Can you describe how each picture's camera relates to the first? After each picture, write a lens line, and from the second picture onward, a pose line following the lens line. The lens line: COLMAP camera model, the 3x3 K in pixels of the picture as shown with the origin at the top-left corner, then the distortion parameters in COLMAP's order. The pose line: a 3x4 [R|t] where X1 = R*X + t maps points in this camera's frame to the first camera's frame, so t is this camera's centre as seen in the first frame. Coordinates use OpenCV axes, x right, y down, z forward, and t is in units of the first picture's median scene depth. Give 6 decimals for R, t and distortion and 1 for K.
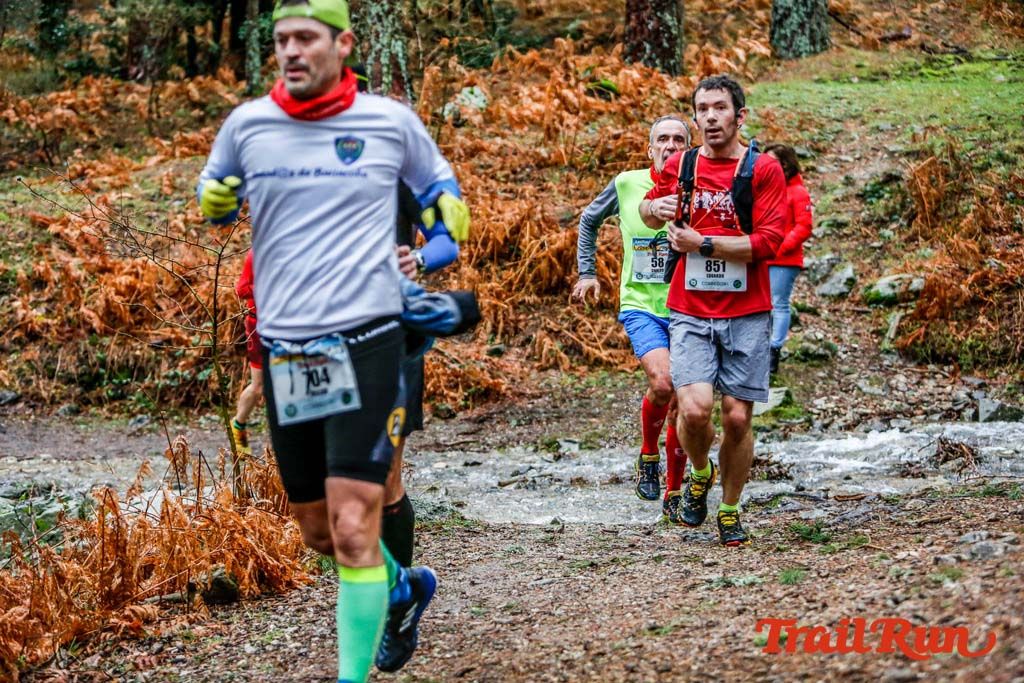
lens RADIAL K [[2612.2, 0, 513.8], [0, 2612.2, 343.2], [0, 0, 1]] dist [-0.201623, 0.623480]
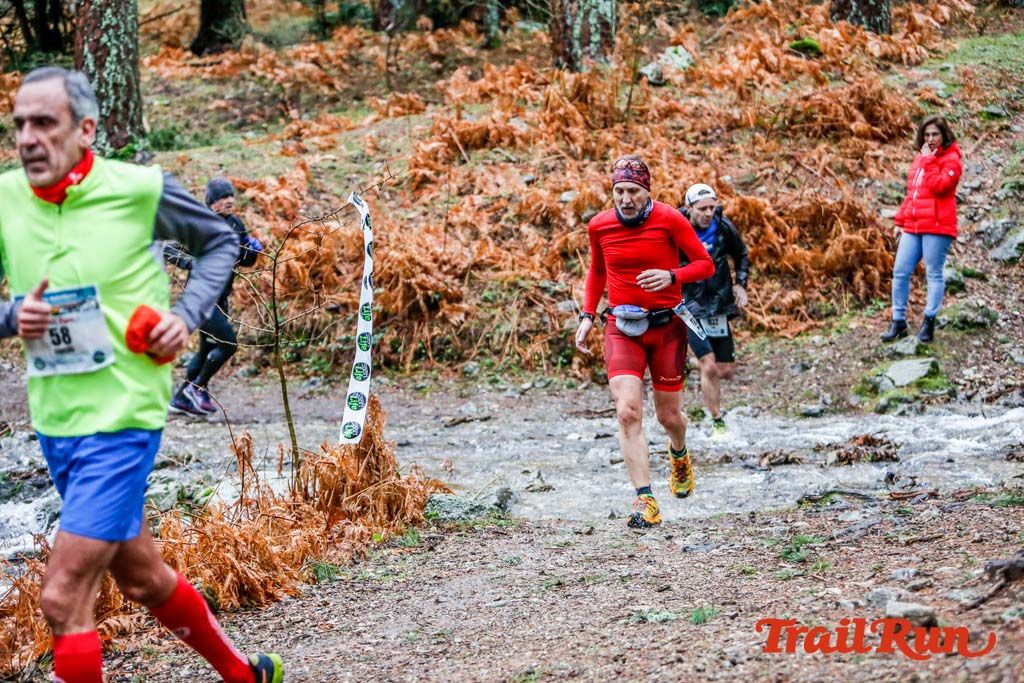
lens RADIAL K [[2541.3, 0, 496.2], [0, 2541.3, 345.4], [0, 0, 1]] dist [-0.251803, 0.641084]
pose [[0.988510, 0.008193, -0.150935, 0.078970], [-0.002187, 0.999201, 0.039914, -0.024952], [0.151141, -0.039125, 0.987738, 0.004833]]
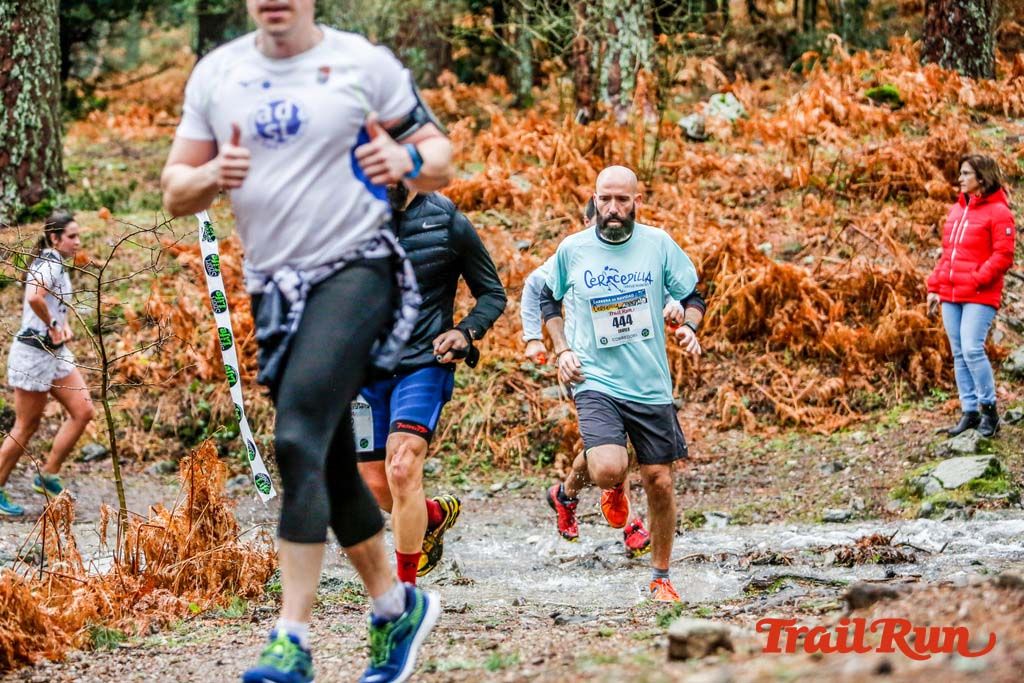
lens RADIAL K [[3109.9, 0, 509.3], [0, 3109.9, 337.5], [0, 0, 1]] dist [-0.082958, 1.846763]
pose [[0.980943, 0.009608, -0.194056, 0.134651], [-0.014207, 0.999650, -0.022324, 0.003712], [0.193774, 0.024655, 0.980736, 0.013076]]
